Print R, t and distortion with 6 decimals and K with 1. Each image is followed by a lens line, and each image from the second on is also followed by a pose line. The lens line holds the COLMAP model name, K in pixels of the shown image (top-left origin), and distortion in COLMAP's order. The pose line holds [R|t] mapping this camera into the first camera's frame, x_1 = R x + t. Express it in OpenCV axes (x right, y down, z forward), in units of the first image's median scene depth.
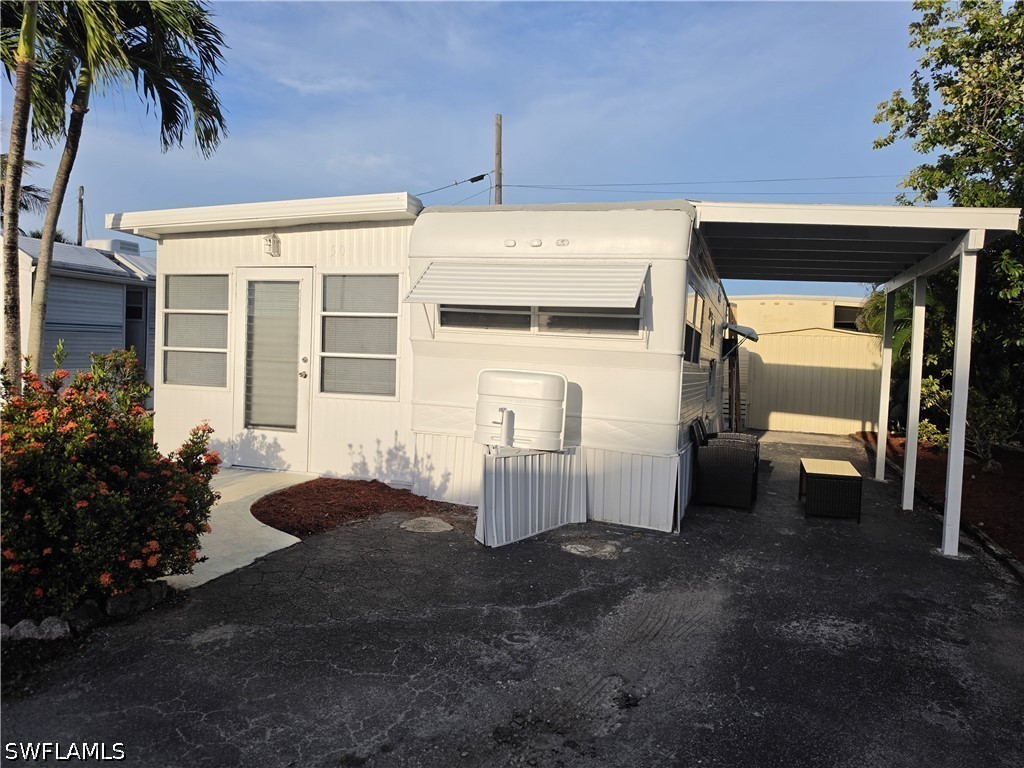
lens RADIAL K [[701.9, 0, 509.2], [0, 701.9, 385.8], [0, 0, 1]] dist [0.034973, -0.050172]
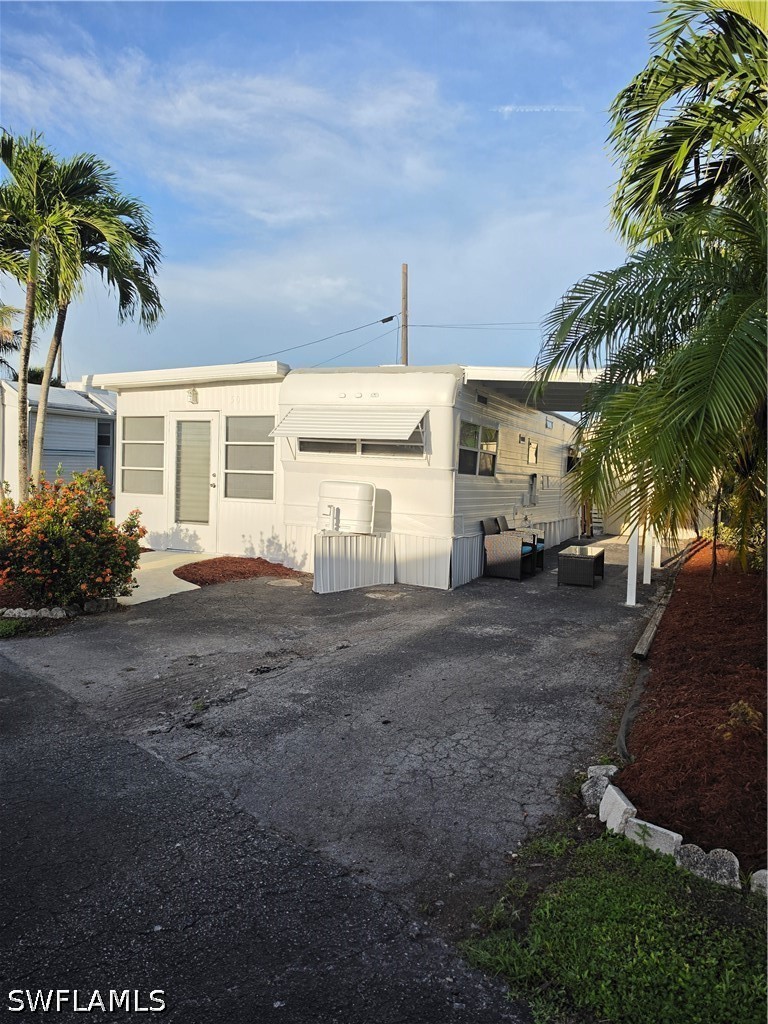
lens RADIAL K [[688.4, 0, 383.7], [0, 688.4, 508.1], [0, 0, 1]] dist [0.039213, -0.000976]
pose [[0.994120, 0.000028, -0.108283, 0.216552], [0.000574, 0.999985, 0.005526, 0.023627], [0.108281, -0.005556, 0.994105, -0.384425]]
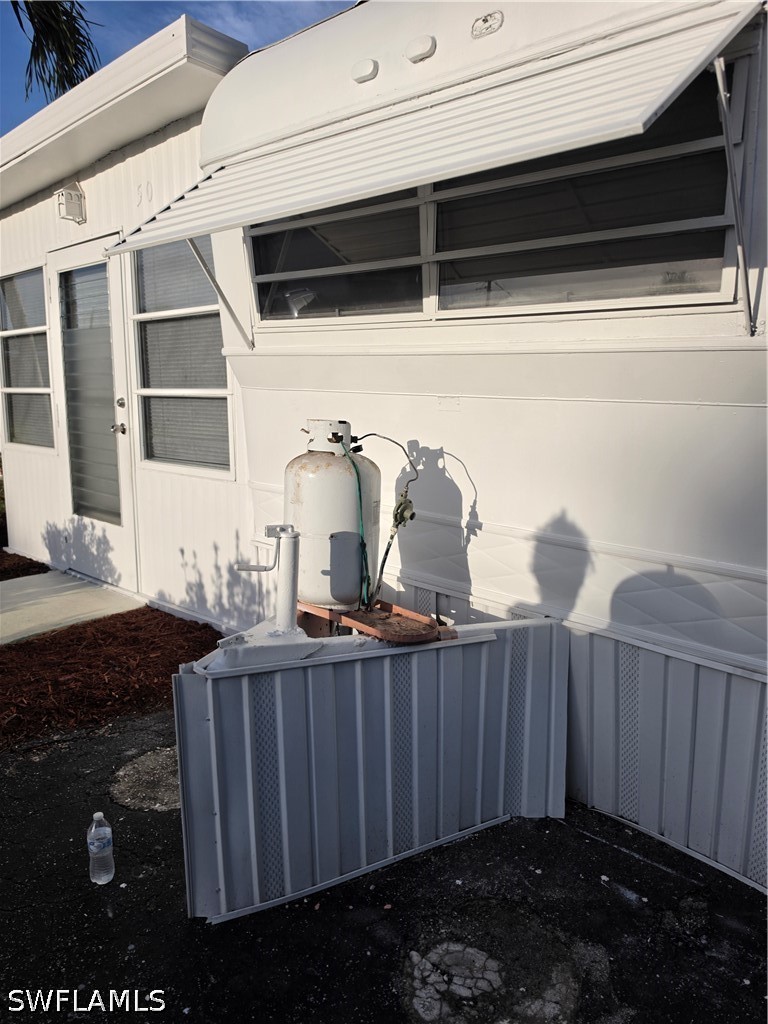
lens RADIAL K [[701.9, 0, 360.6], [0, 701.9, 515.6], [0, 0, 1]] dist [0.034973, -0.050172]
pose [[0.910160, 0.032277, -0.412997, 0.143972], [0.024769, 0.990936, 0.132030, -0.016443], [0.413515, -0.130398, 0.901111, 0.557425]]
